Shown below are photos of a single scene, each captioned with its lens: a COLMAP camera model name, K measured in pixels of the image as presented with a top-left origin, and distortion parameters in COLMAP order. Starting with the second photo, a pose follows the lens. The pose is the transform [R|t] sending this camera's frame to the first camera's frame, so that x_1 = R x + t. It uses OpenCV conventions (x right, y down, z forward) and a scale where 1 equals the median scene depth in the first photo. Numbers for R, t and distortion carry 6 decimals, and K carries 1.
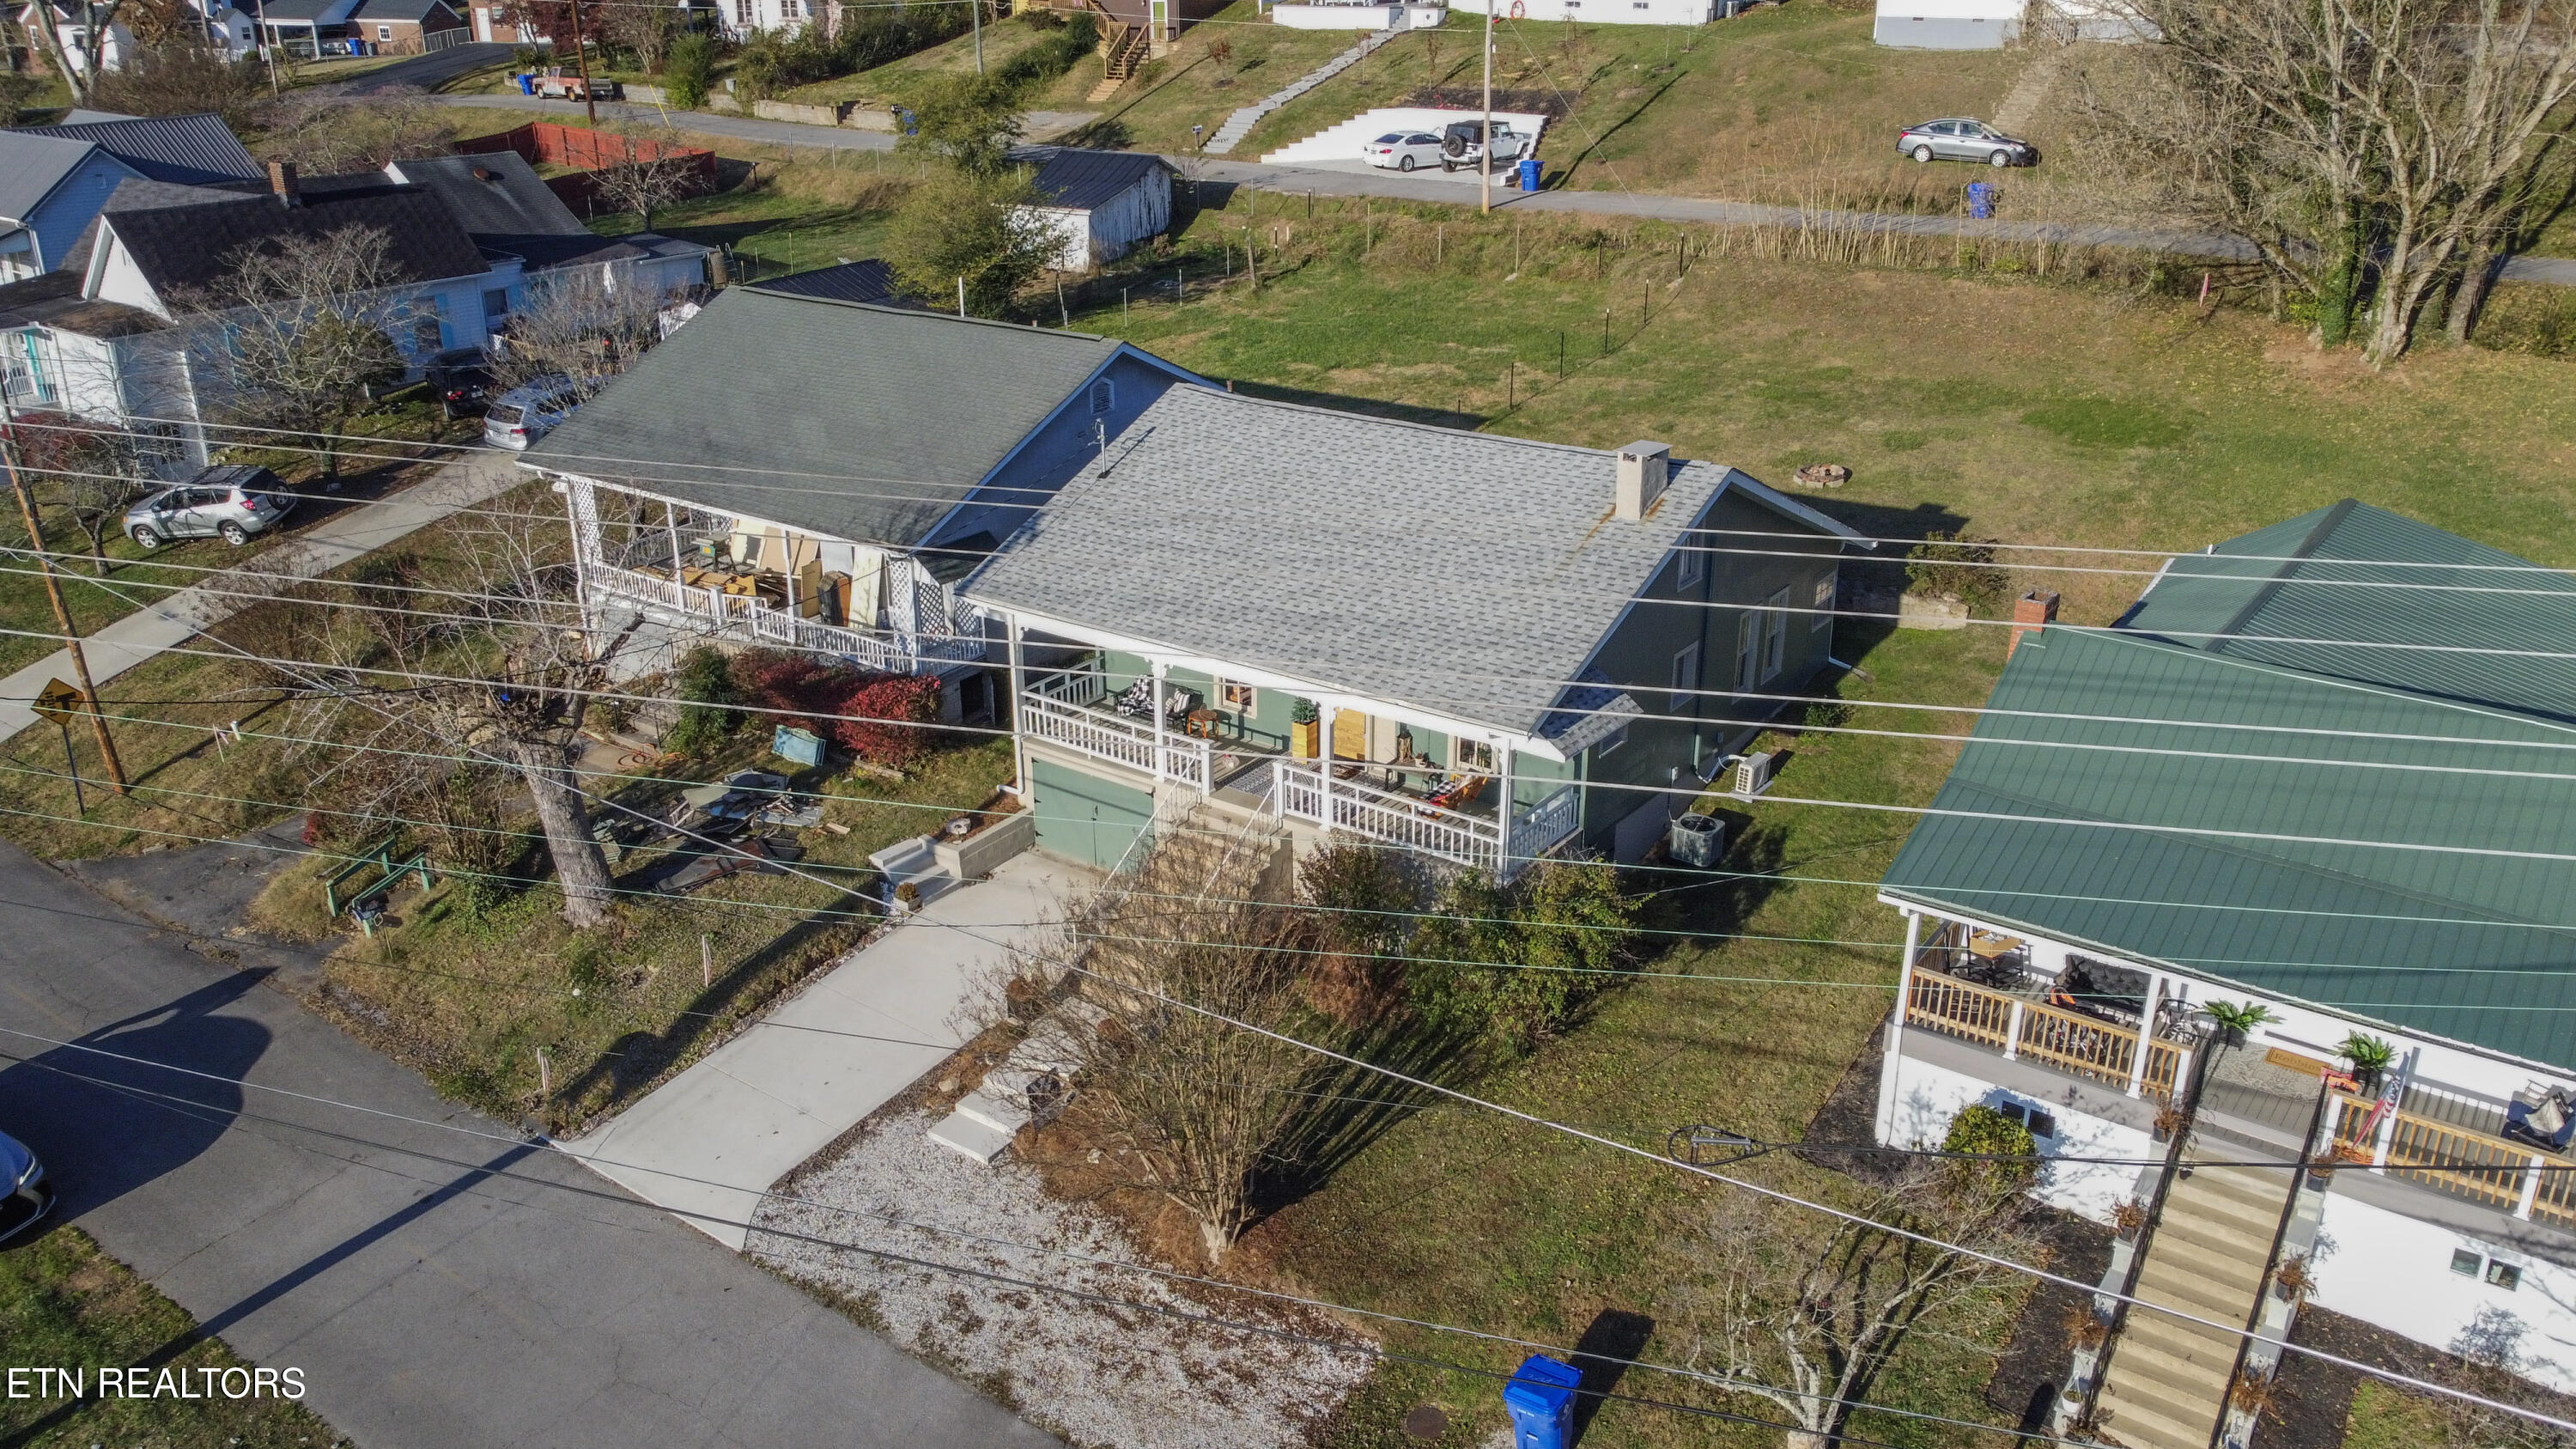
lens RADIAL K [[1956.4, 0, 1275.8], [0, 1956.4, 714.5], [0, 0, 1]] dist [0.002780, -0.001436]
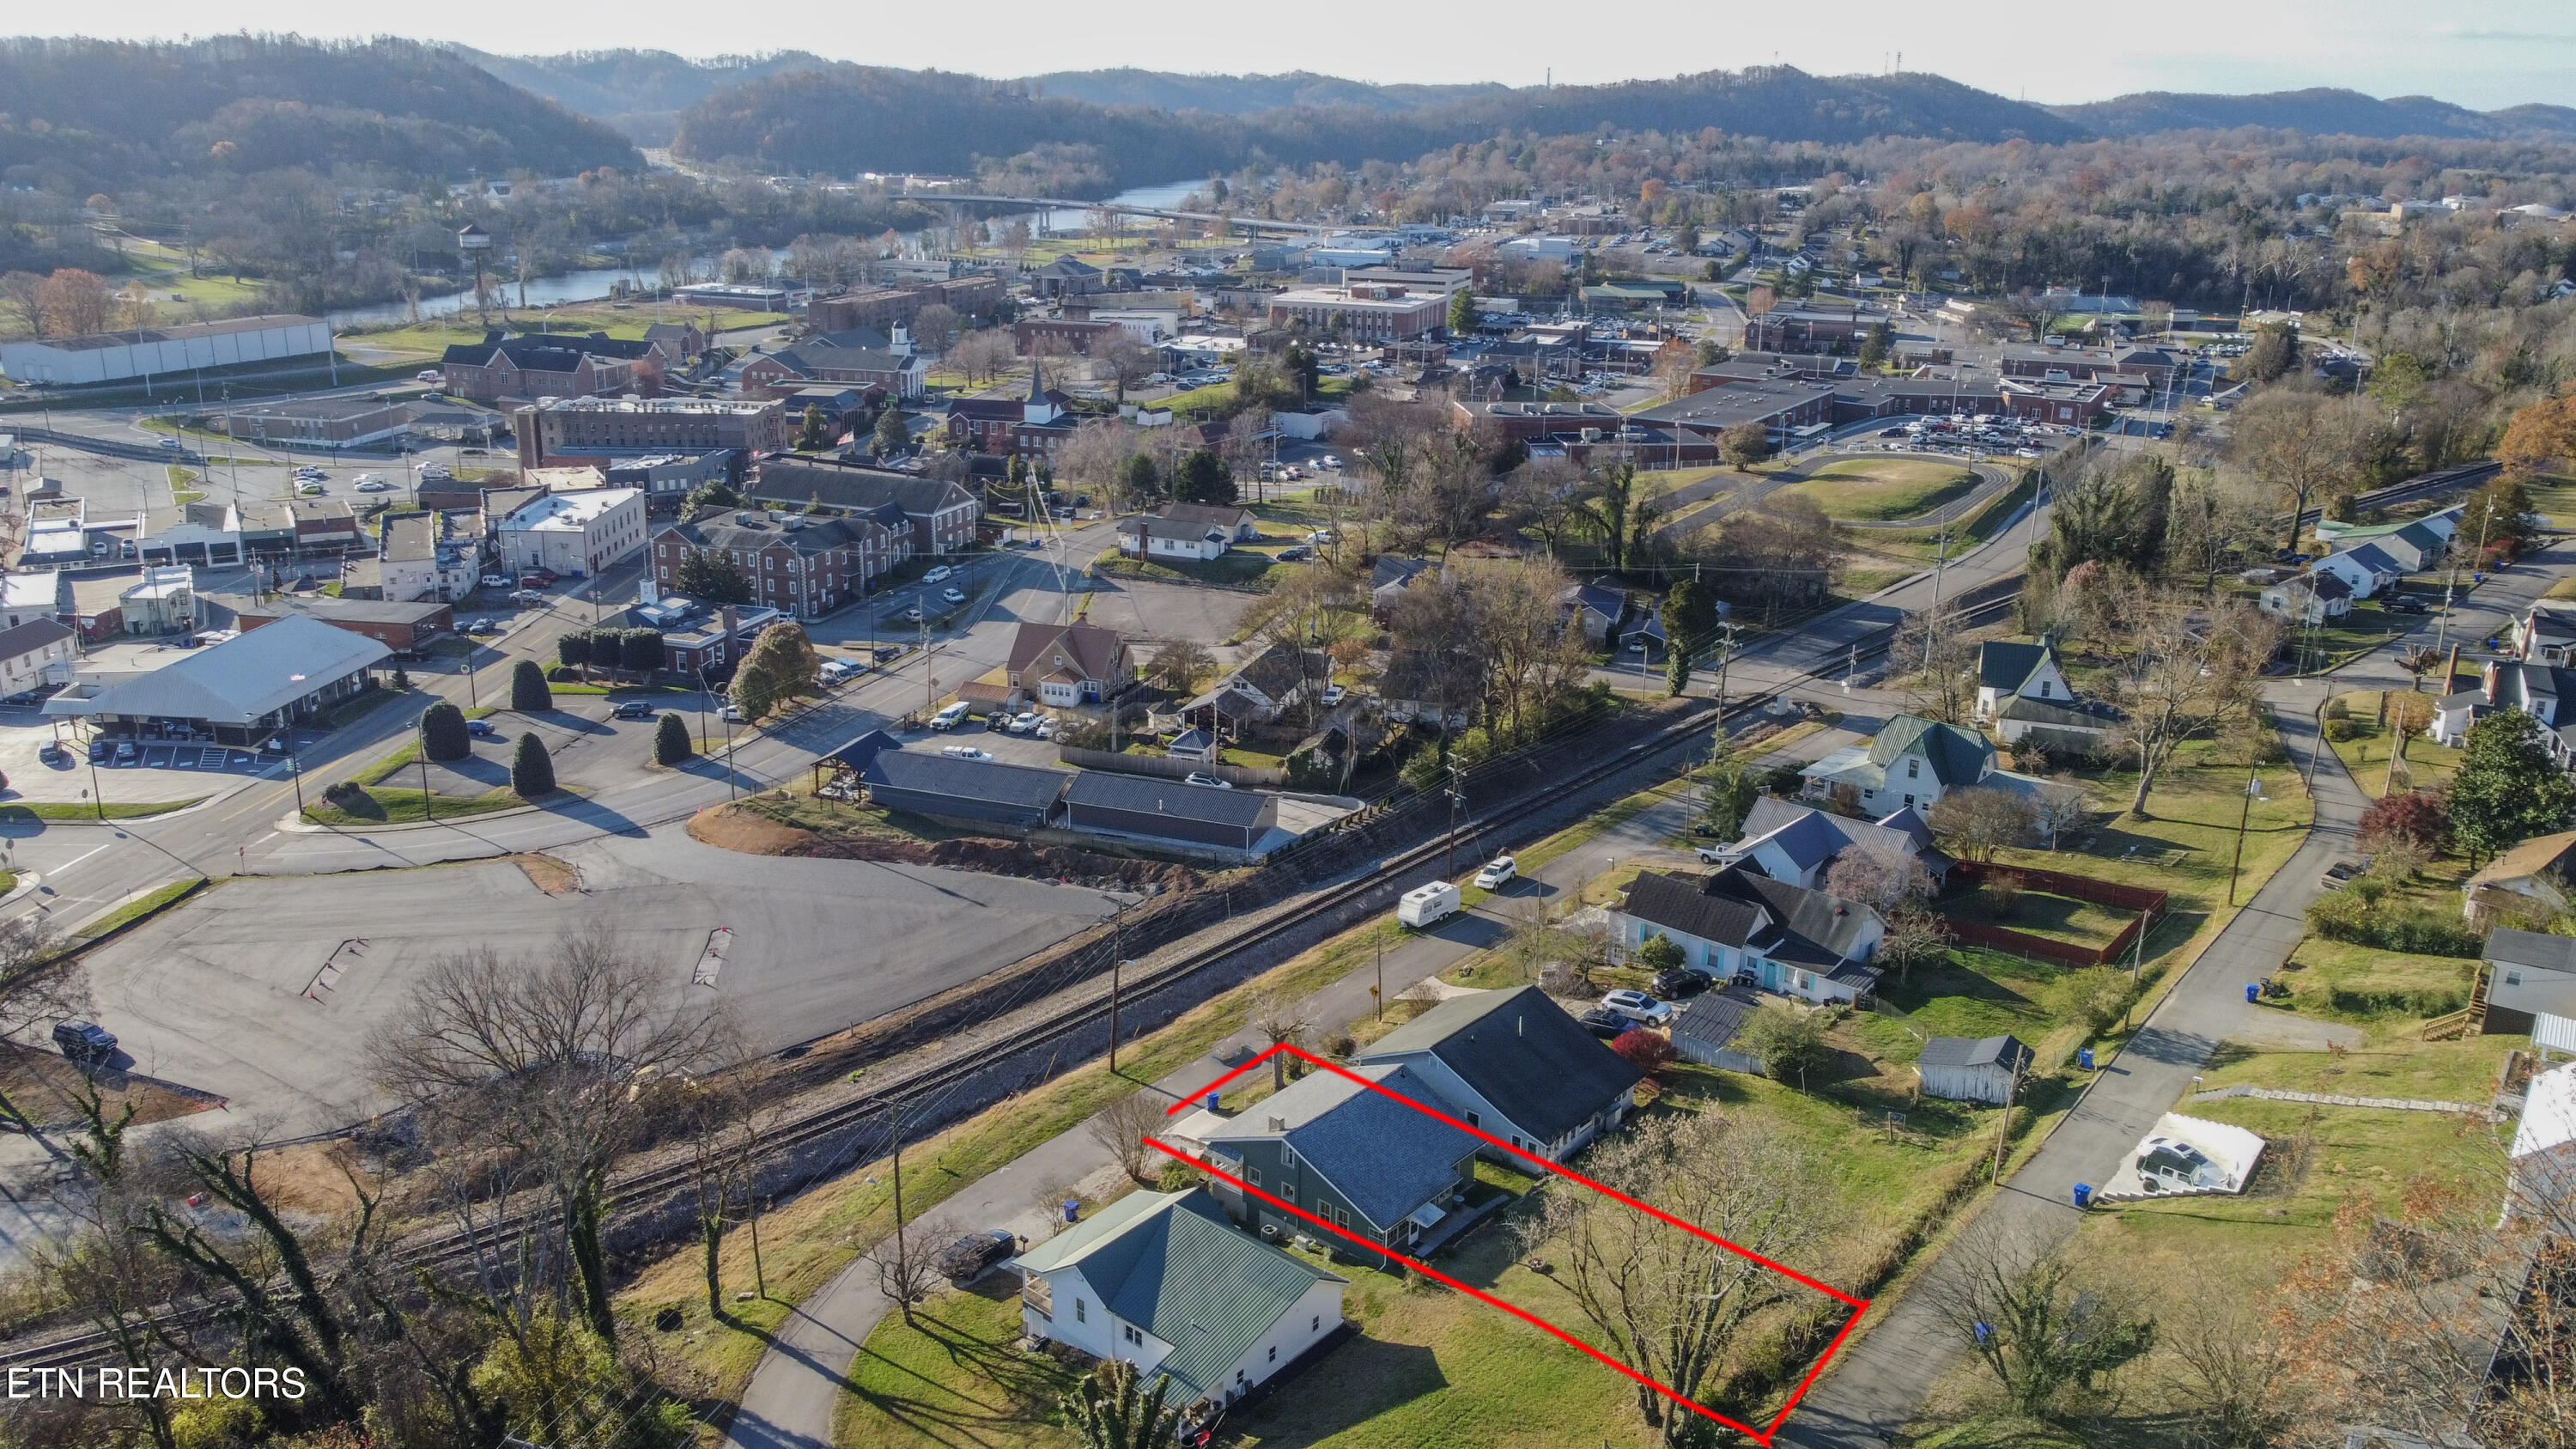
lens RADIAL K [[1956.4, 0, 1275.8], [0, 1956.4, 714.5], [0, 0, 1]] dist [0.002780, -0.001436]
pose [[-0.063113, 0.302238, -0.951141, 2.944275], [-0.385120, 0.871848, 0.302596, -1.622302], [0.920706, 0.385401, 0.061373, 0.442001]]
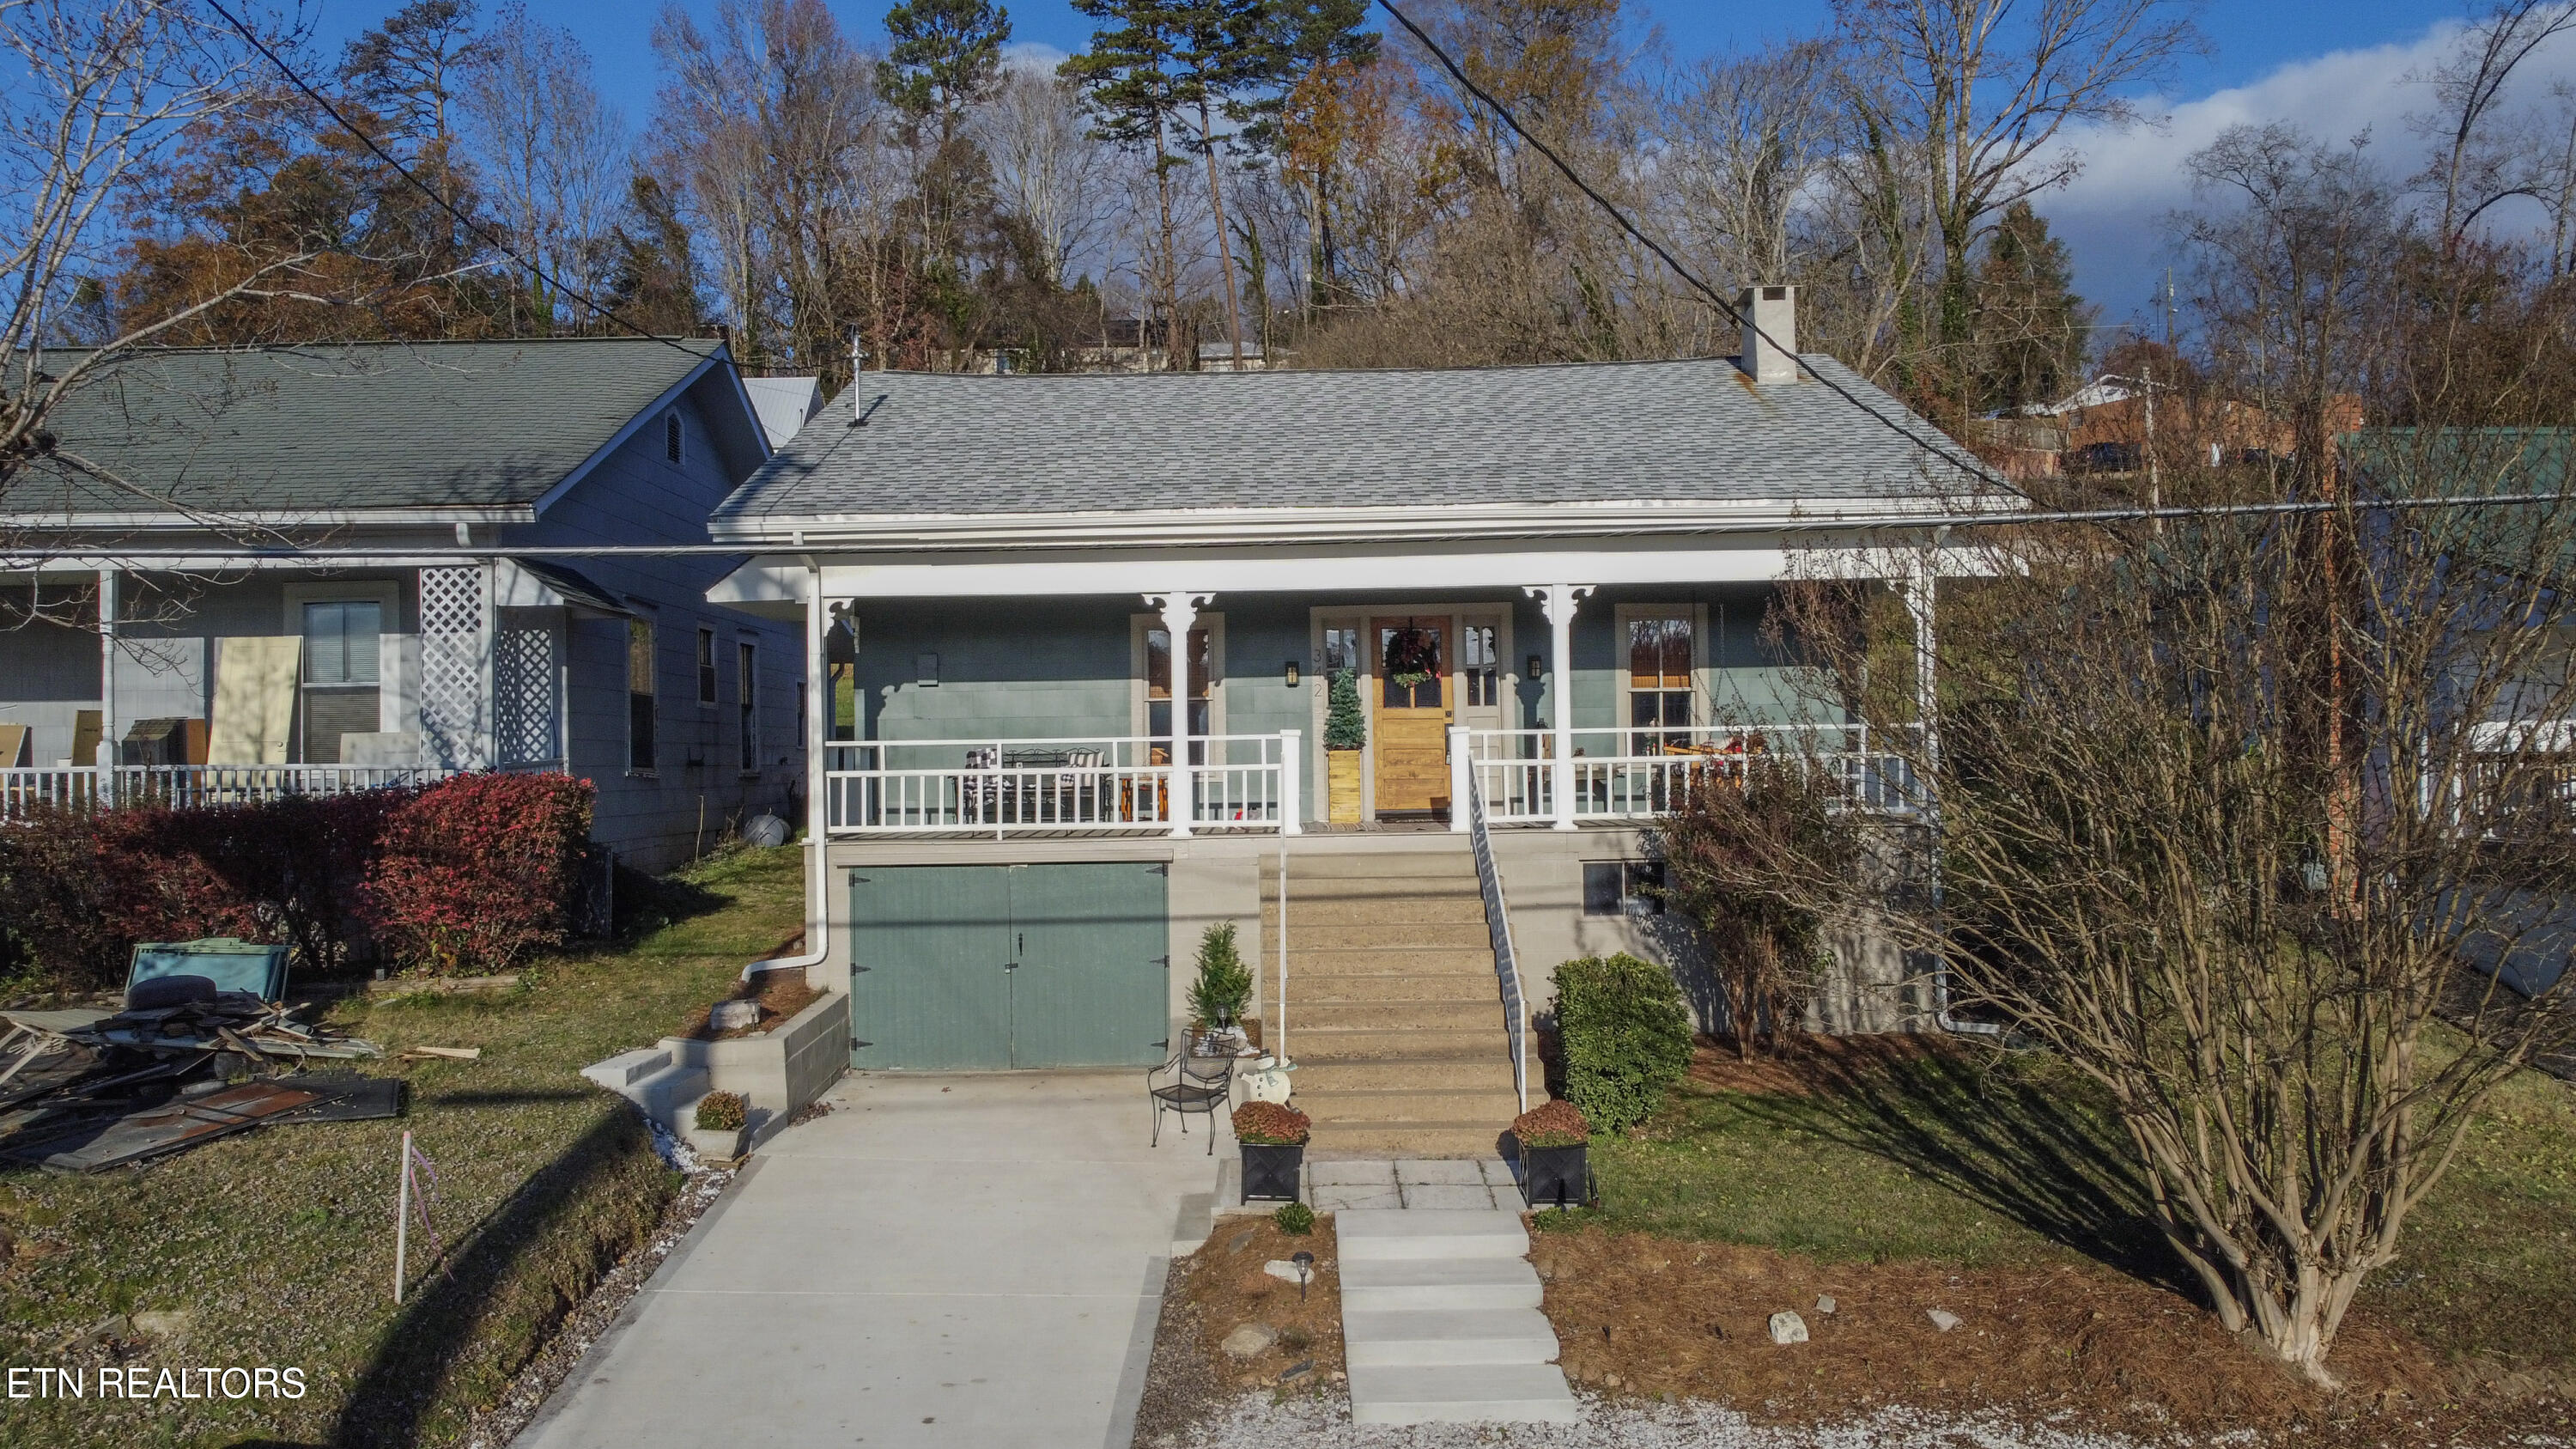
lens RADIAL K [[1956.4, 0, 1275.8], [0, 1956.4, 714.5], [0, 0, 1]] dist [0.002780, -0.001436]
pose [[0.810404, 0.006058, 0.585841, -0.327972], [0.227212, 0.918436, -0.323804, 0.169867], [-0.540019, 0.395522, 0.742928, 0.555581]]
